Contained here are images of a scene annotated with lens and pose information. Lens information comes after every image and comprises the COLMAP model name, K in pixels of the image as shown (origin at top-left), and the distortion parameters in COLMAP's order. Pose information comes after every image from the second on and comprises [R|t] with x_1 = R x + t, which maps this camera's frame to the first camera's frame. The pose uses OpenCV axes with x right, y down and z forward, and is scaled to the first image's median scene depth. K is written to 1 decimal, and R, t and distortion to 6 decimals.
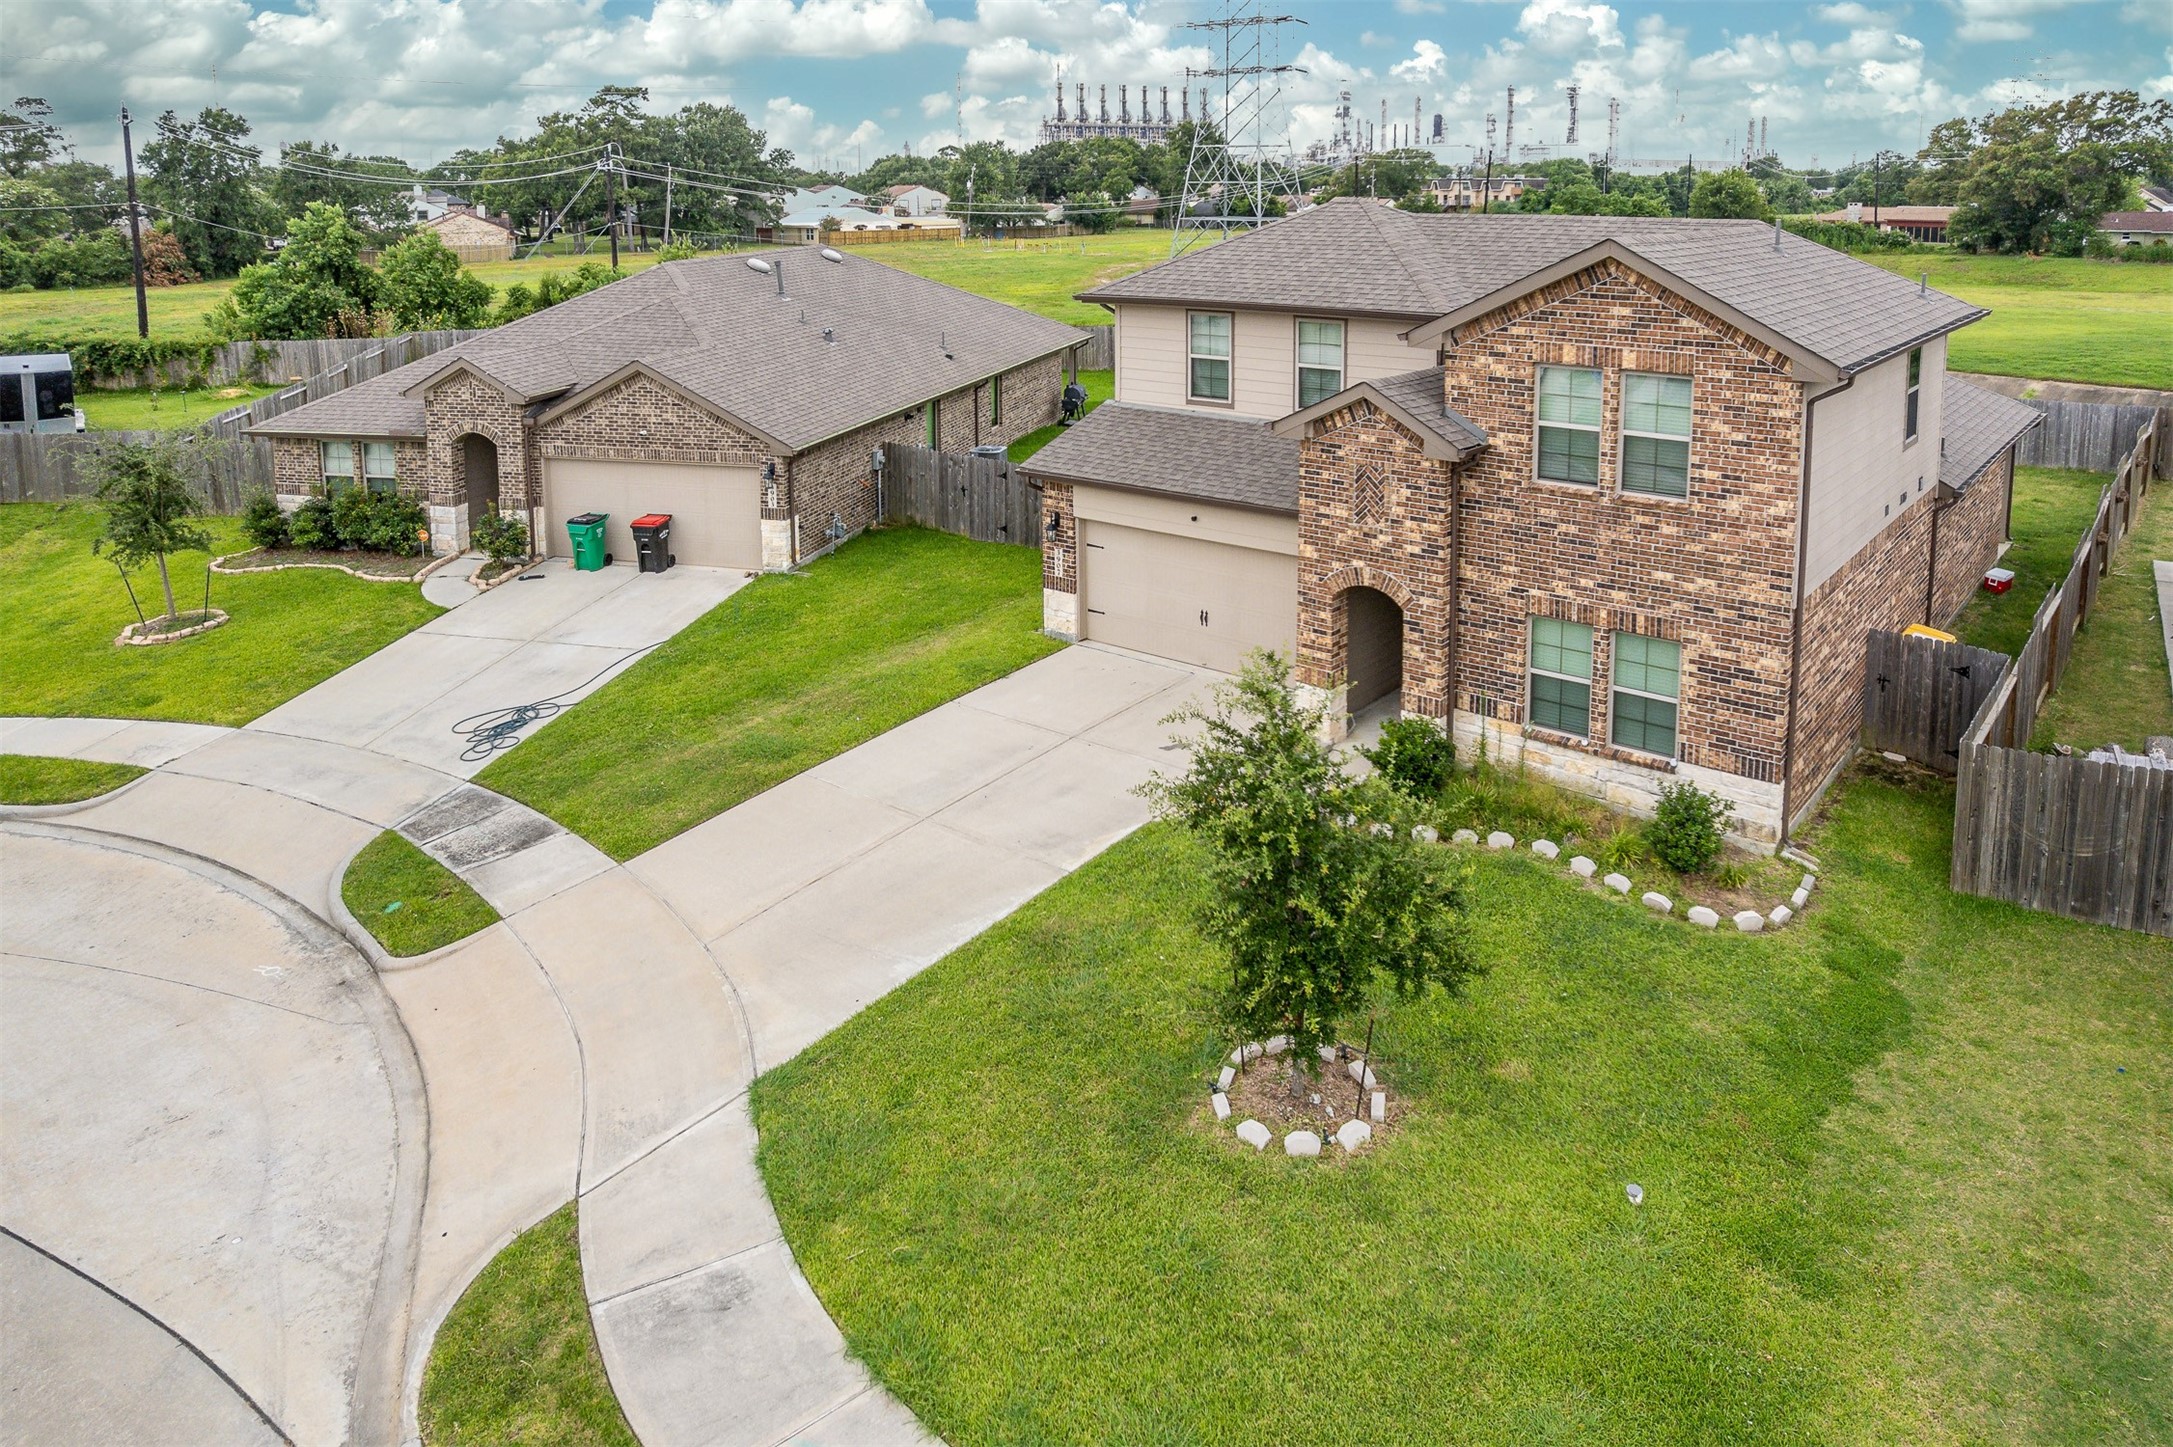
lens RADIAL K [[1639.2, 0, 1081.1], [0, 1639.2, 364.9], [0, 0, 1]] dist [-0.012525, -0.004323]
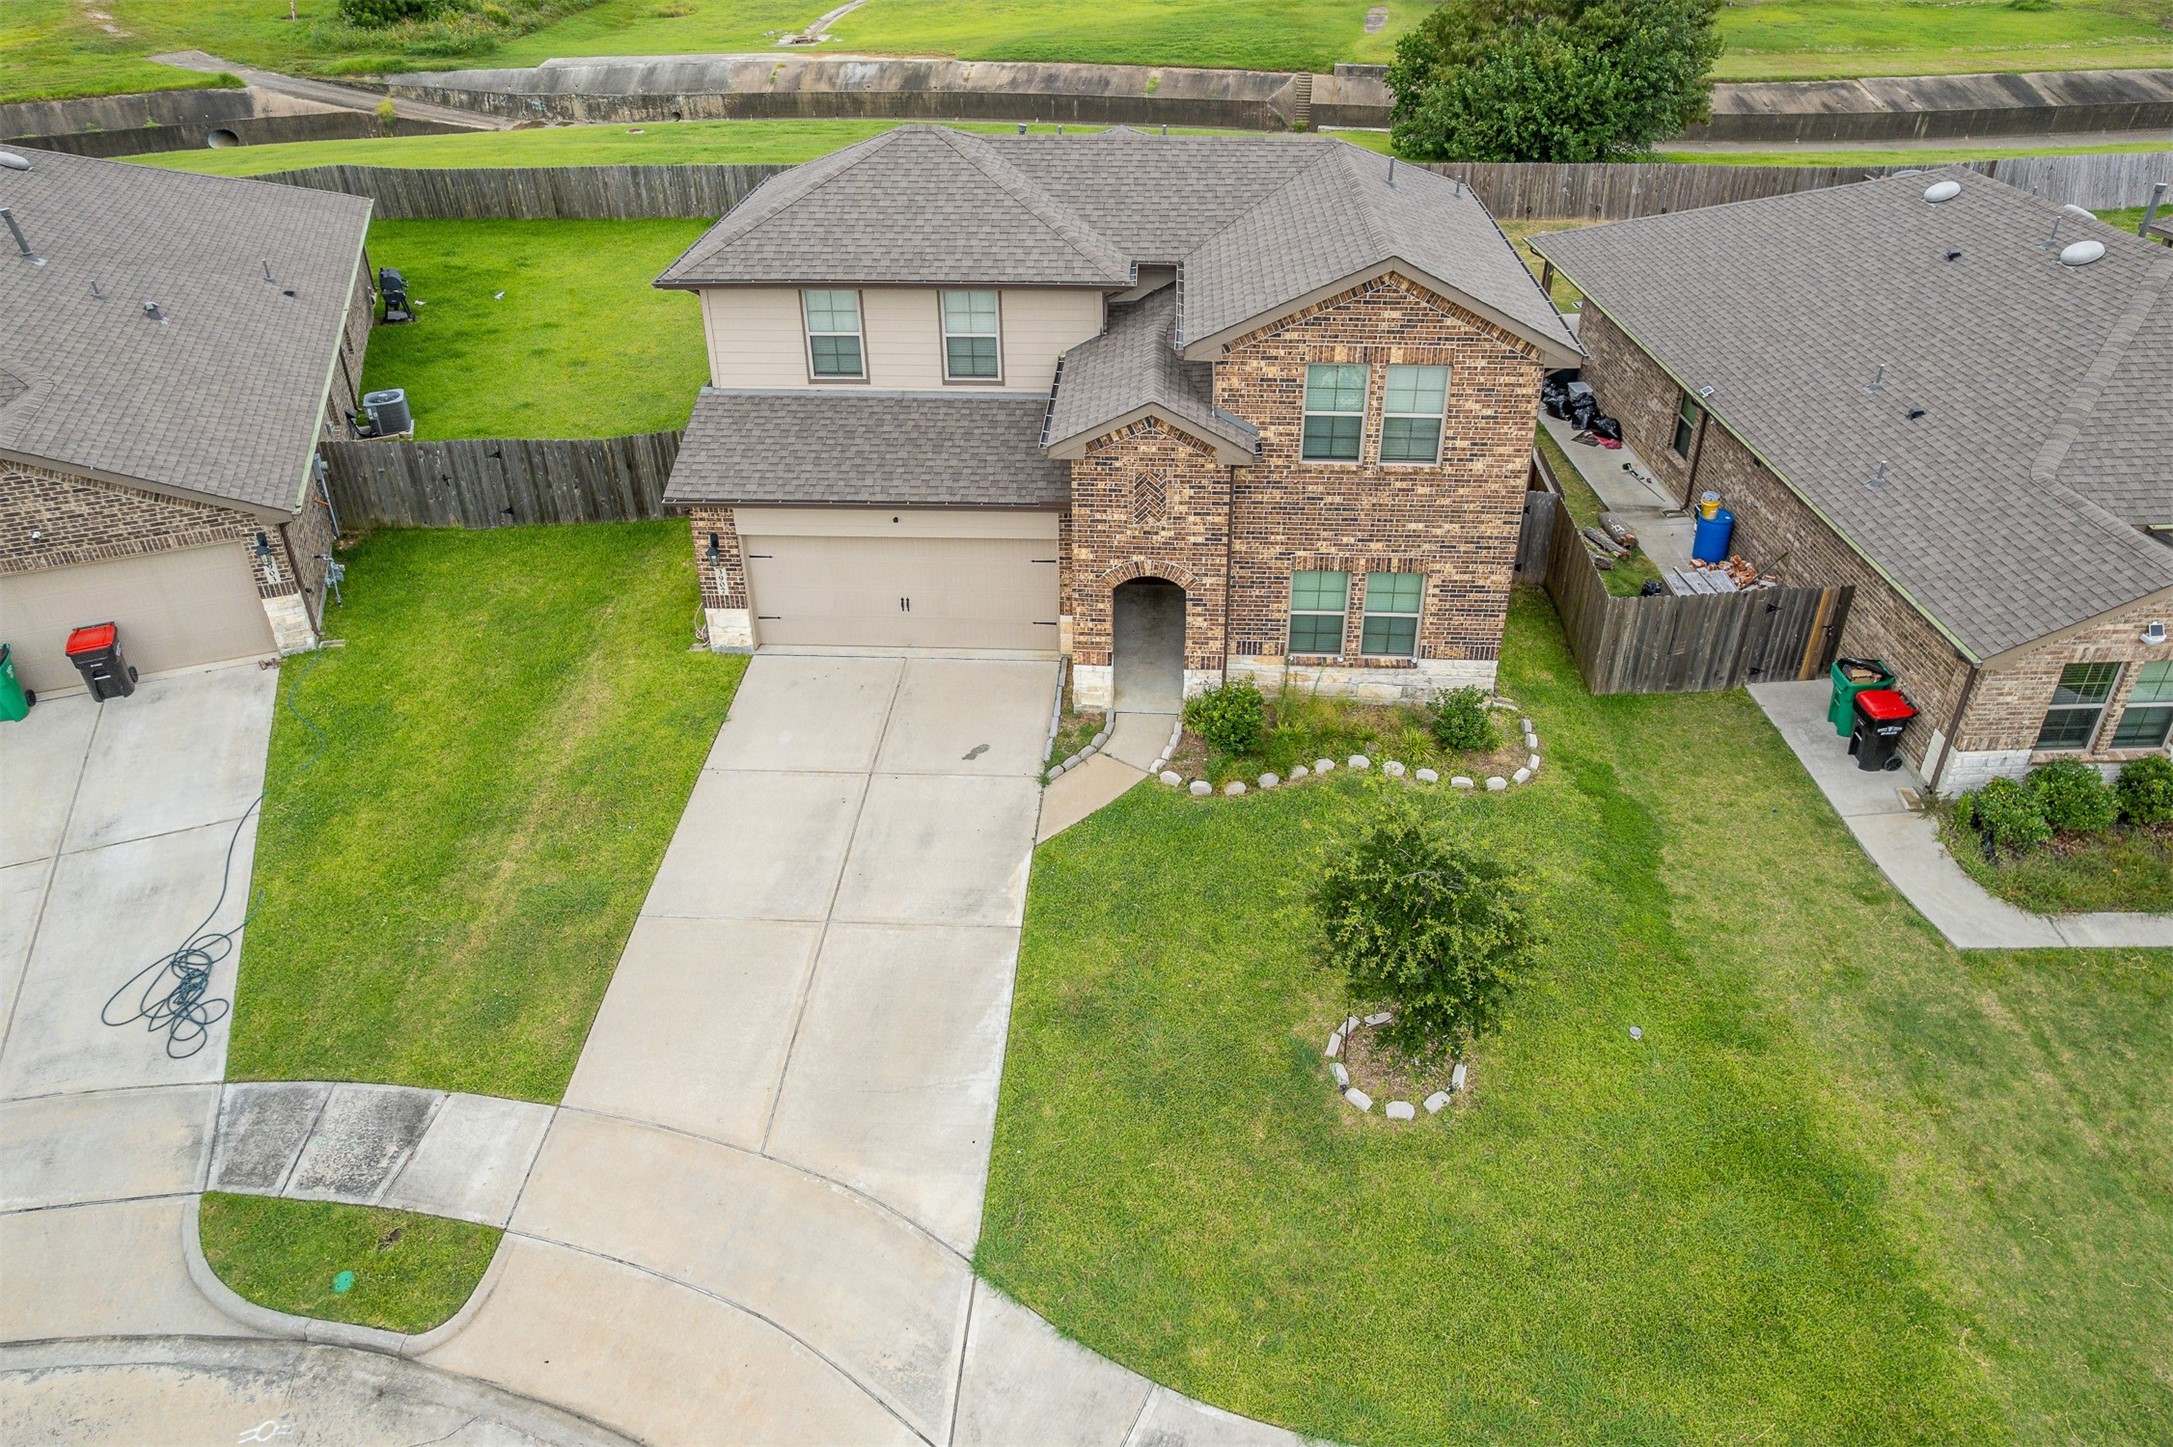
lens RADIAL K [[1562.2, 0, 1135.9], [0, 1562.2, 663.9], [0, 0, 1]] dist [-0.006626, 0.003407]
pose [[0.783399, -0.321580, 0.531857, -0.428403], [0.072498, 0.897177, 0.435680, -0.281944], [-0.617276, -0.302753, 0.726162, 0.251285]]
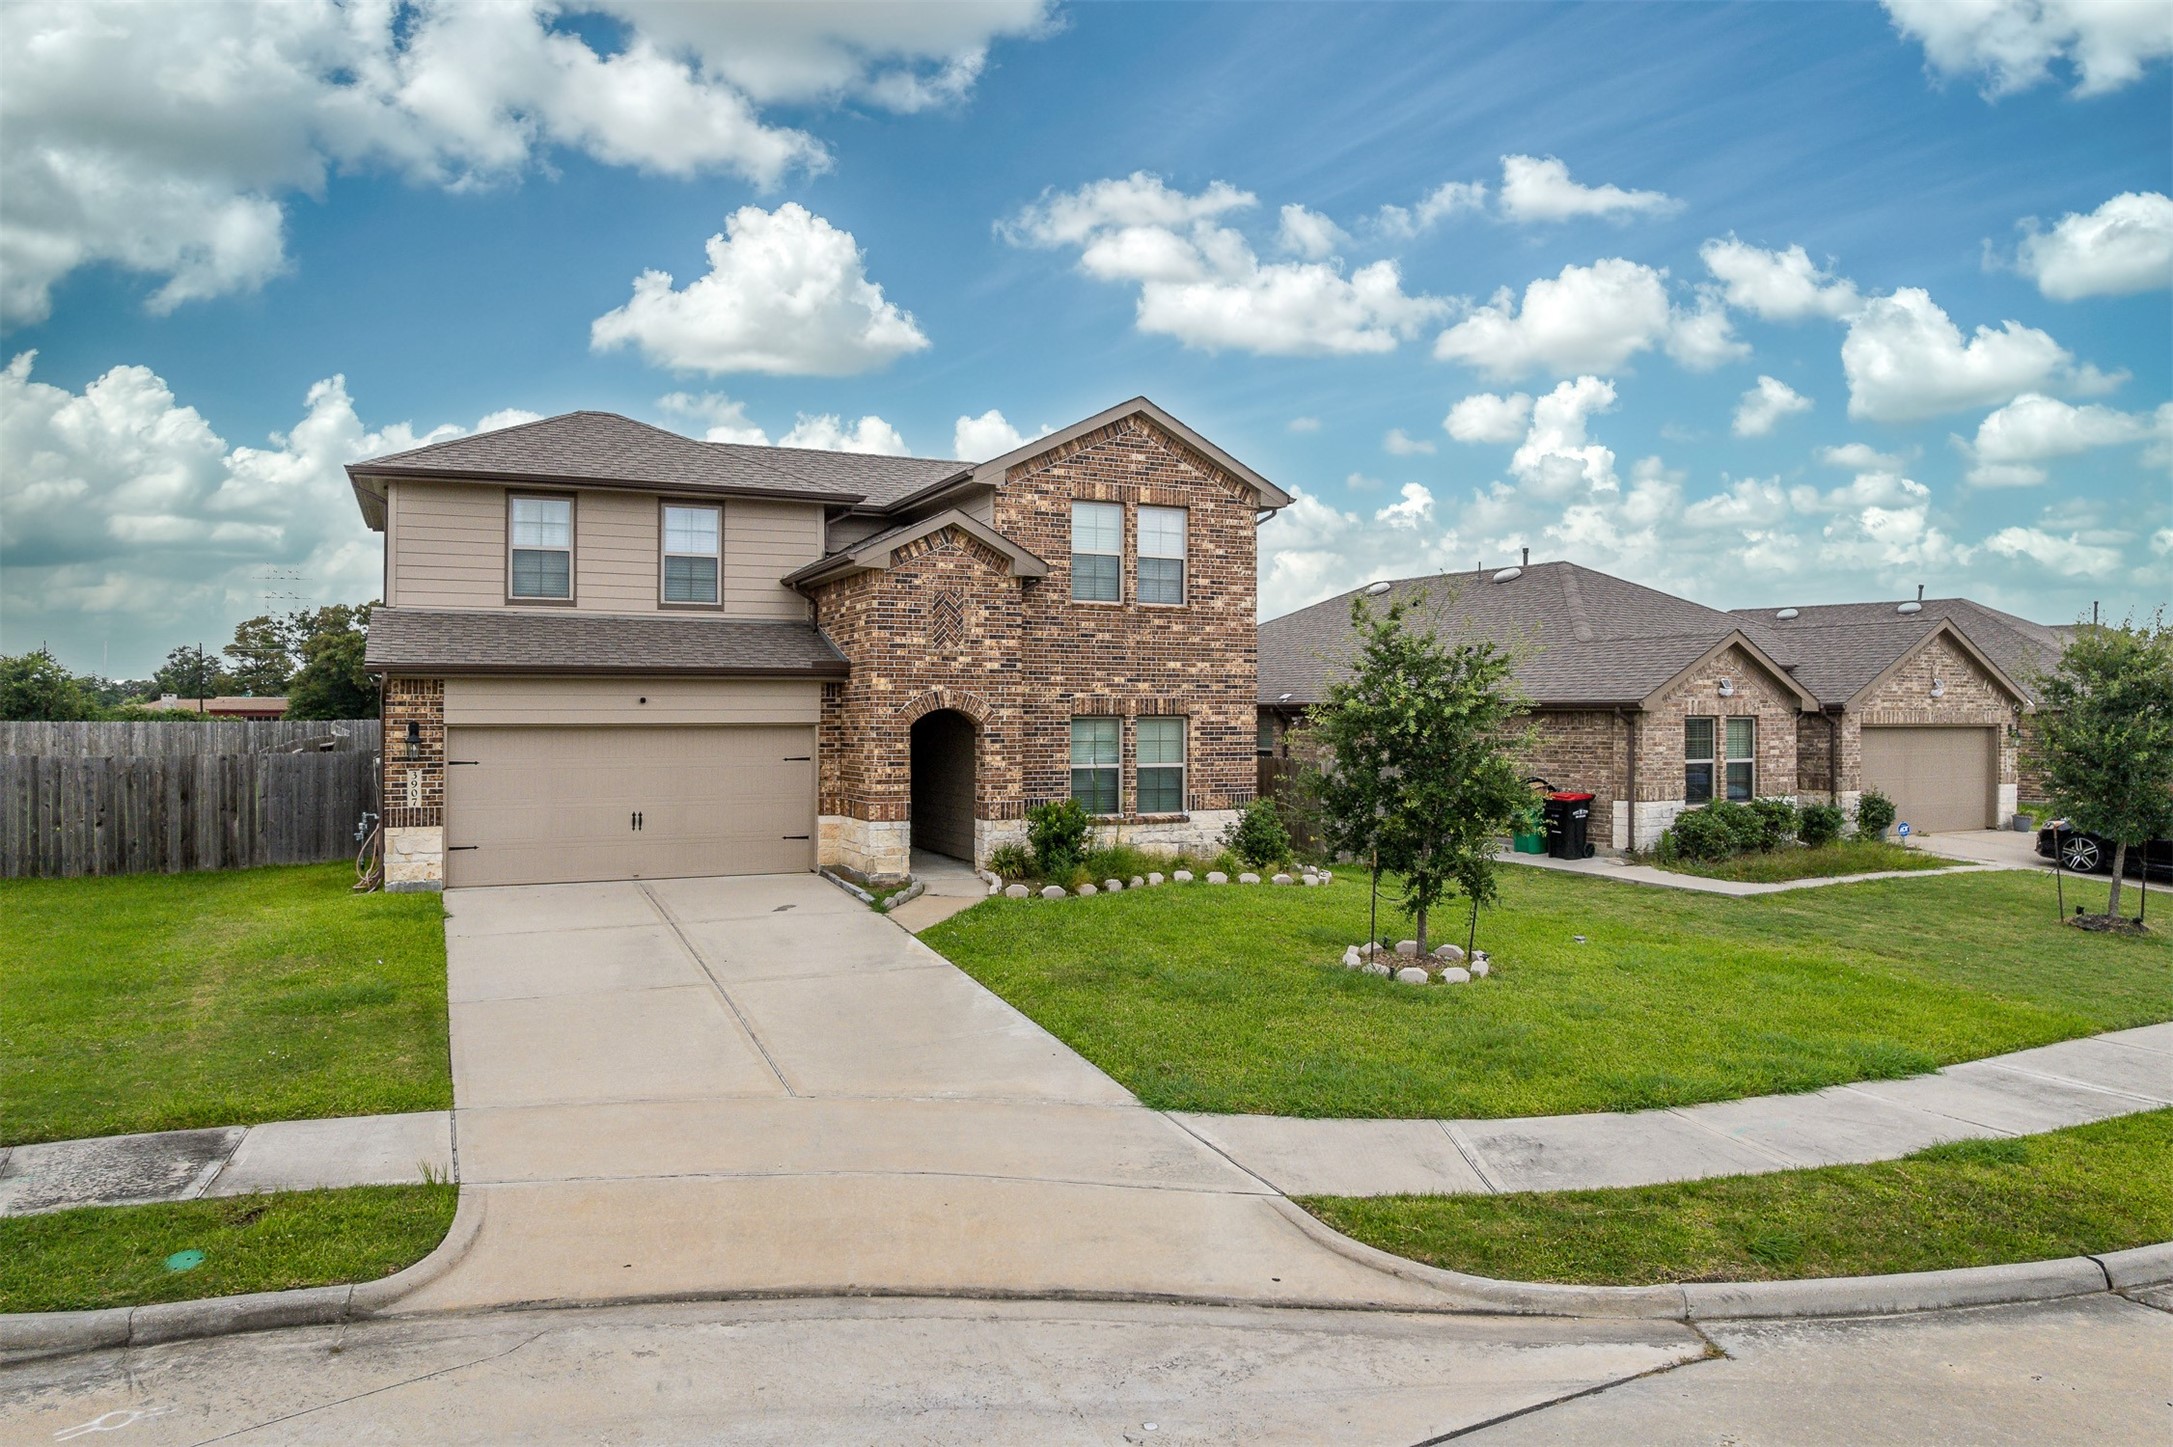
lens RADIAL K [[1542.3, 0, 1118.2], [0, 1542.3, 723.3], [0, 0, 1]] dist [-0.004174, -0.000097]
pose [[0.390980, 0.016432, 0.920253, -0.739844], [0.120546, 0.990314, -0.068898, 0.241283], [-0.912471, 0.137871, 0.385212, 0.554759]]
